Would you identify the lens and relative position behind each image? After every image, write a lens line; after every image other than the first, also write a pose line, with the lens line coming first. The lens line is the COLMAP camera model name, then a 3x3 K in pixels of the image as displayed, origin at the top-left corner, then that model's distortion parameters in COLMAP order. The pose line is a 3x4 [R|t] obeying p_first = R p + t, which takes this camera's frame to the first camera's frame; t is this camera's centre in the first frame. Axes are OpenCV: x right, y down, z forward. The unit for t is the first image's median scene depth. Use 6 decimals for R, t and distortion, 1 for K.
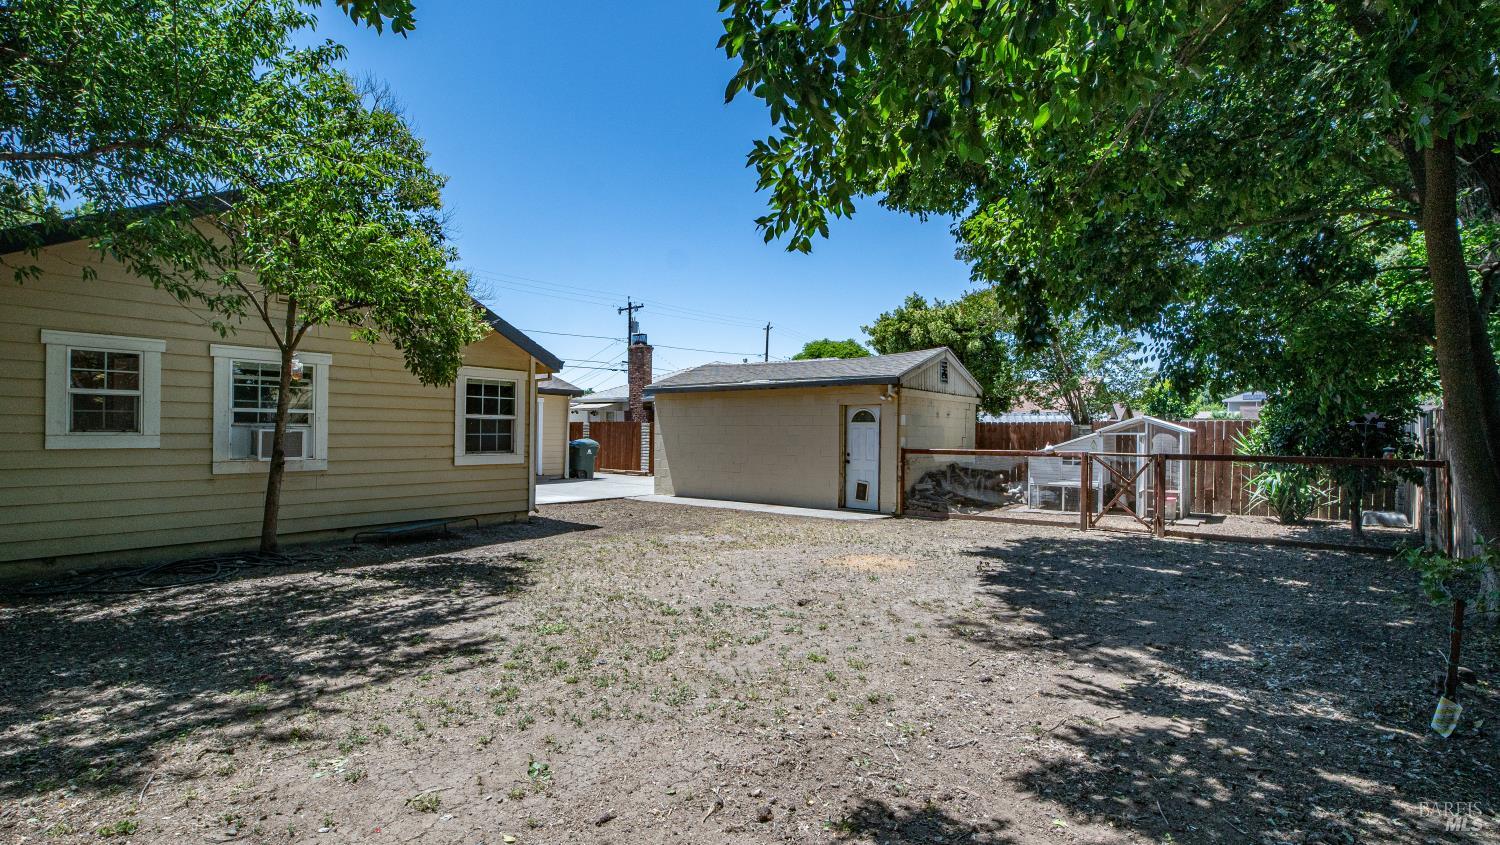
lens RADIAL K [[691.5, 0, 752.6], [0, 691.5, 444.9], [0, 0, 1]] dist [0.000370, -0.000544]
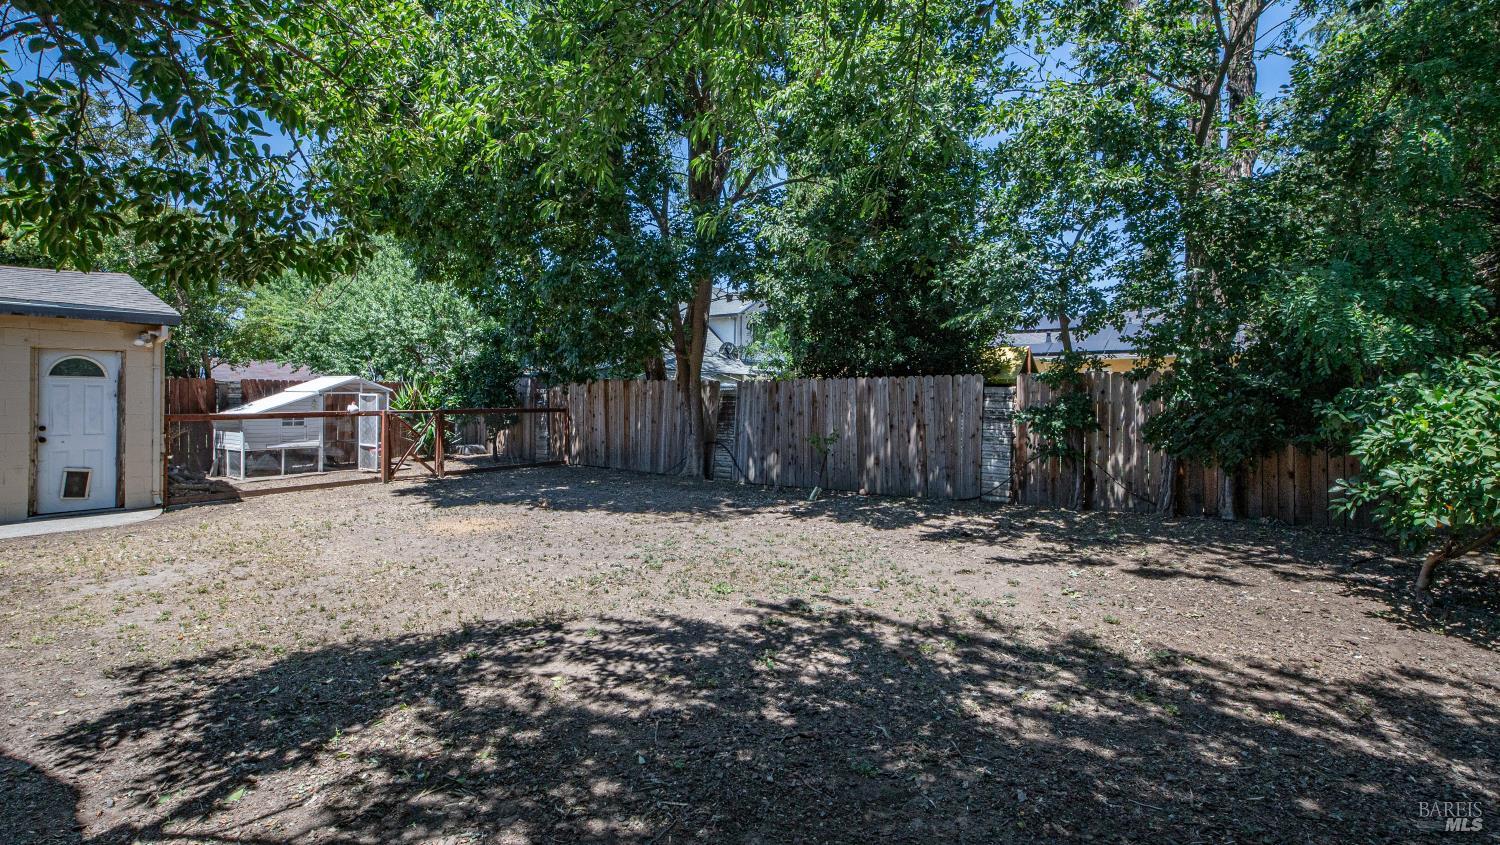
lens RADIAL K [[723.3, 0, 750.0], [0, 723.3, 422.5], [0, 0, 1]] dist [-0.000074, -0.000265]
pose [[-0.072437, -0.042977, 0.996447, -1.387661], [0.013251, 0.998942, 0.044048, -0.027679], [-0.997285, 0.016394, -0.071791, 1.059472]]
